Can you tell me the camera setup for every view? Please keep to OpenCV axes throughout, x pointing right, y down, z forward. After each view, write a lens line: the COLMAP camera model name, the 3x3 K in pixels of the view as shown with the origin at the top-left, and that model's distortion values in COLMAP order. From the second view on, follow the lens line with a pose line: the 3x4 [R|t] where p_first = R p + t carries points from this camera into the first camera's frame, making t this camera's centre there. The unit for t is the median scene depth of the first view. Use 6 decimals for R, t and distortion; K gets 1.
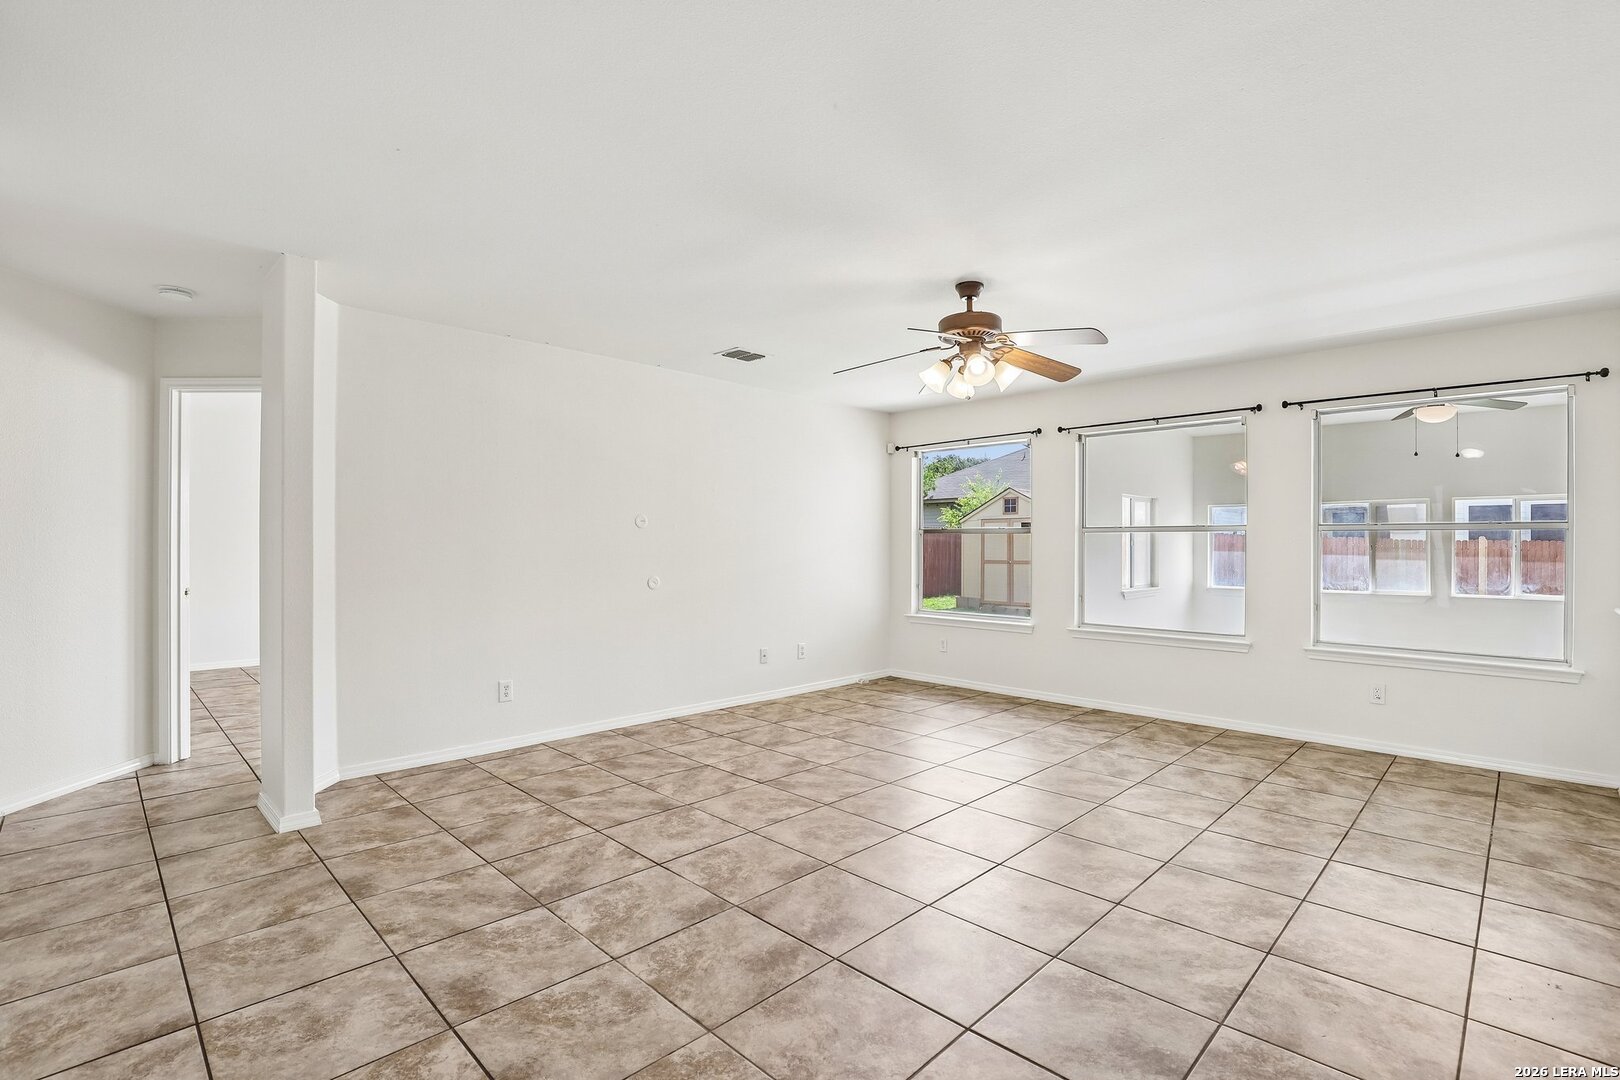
lens RADIAL K [[735.6, 0, 810.0], [0, 735.6, 540.0], [0, 0, 1]] dist [-0.032626, 0.000000]
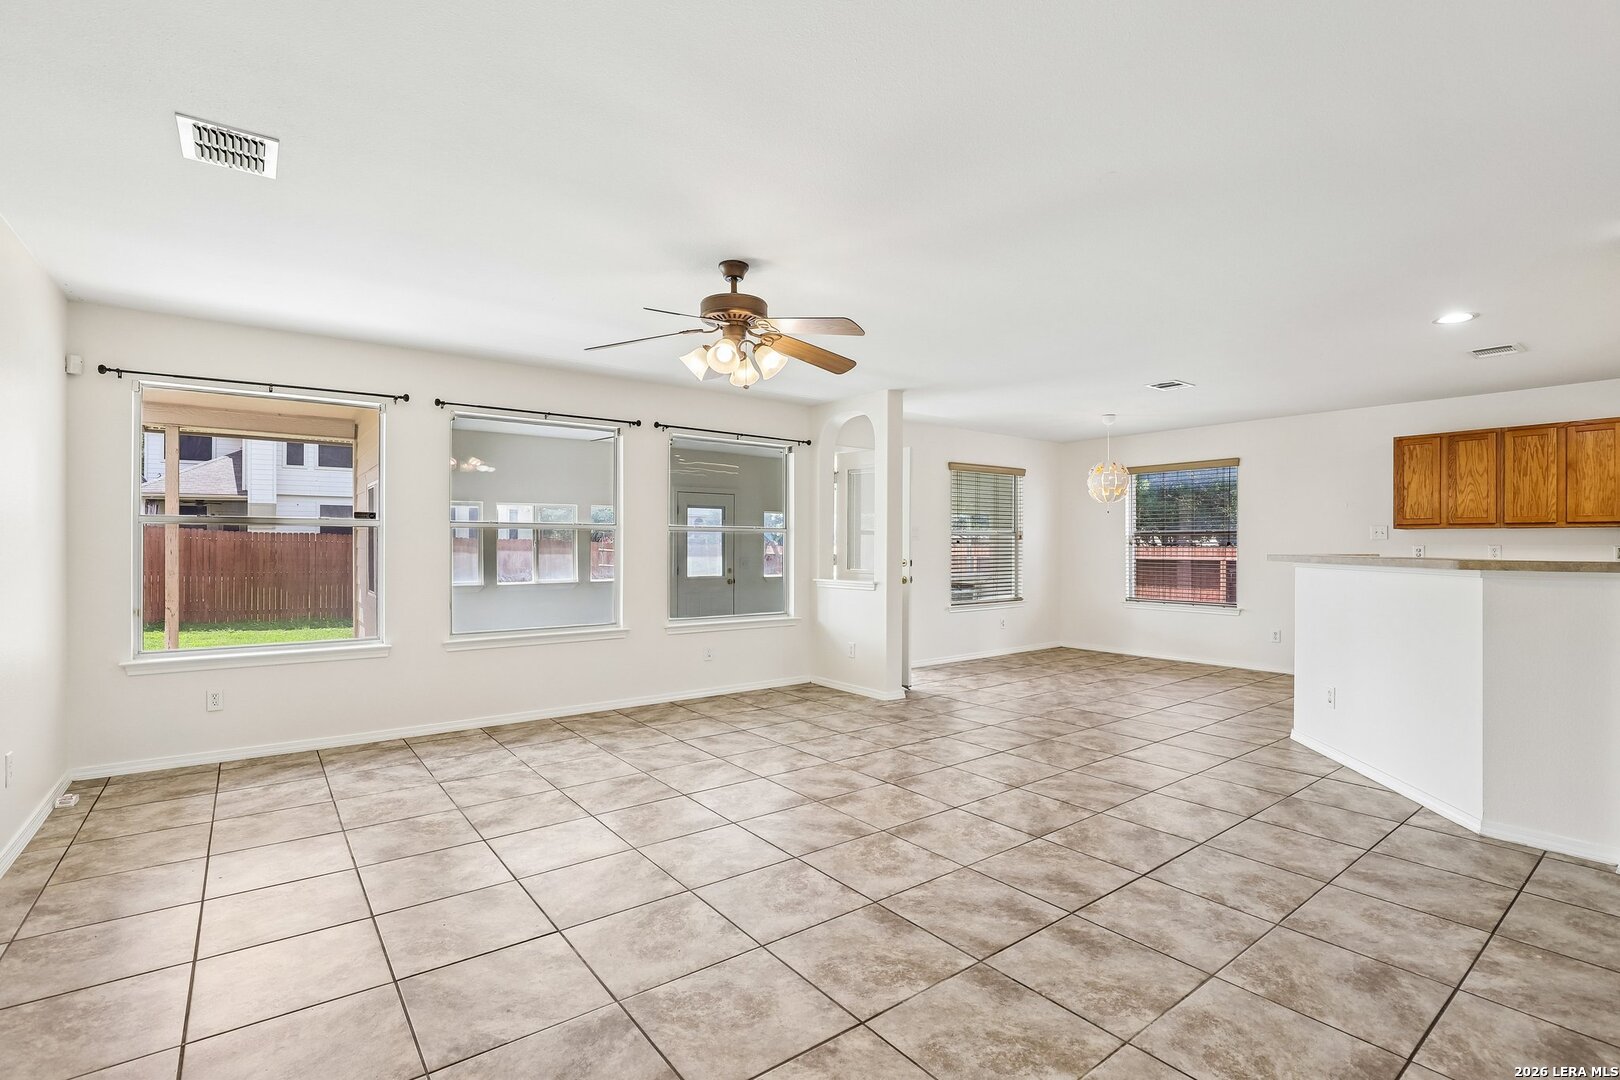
lens RADIAL K [[751.2, 0, 813.8], [0, 751.2, 546.8], [0, 0, 1]] dist [-0.022775, -0.000184]
pose [[0.130694, -0.006798, 0.991399, -0.705523], [-0.011902, 0.999894, 0.008425, 0.000171], [-0.991351, -0.012900, 0.130599, 0.760646]]
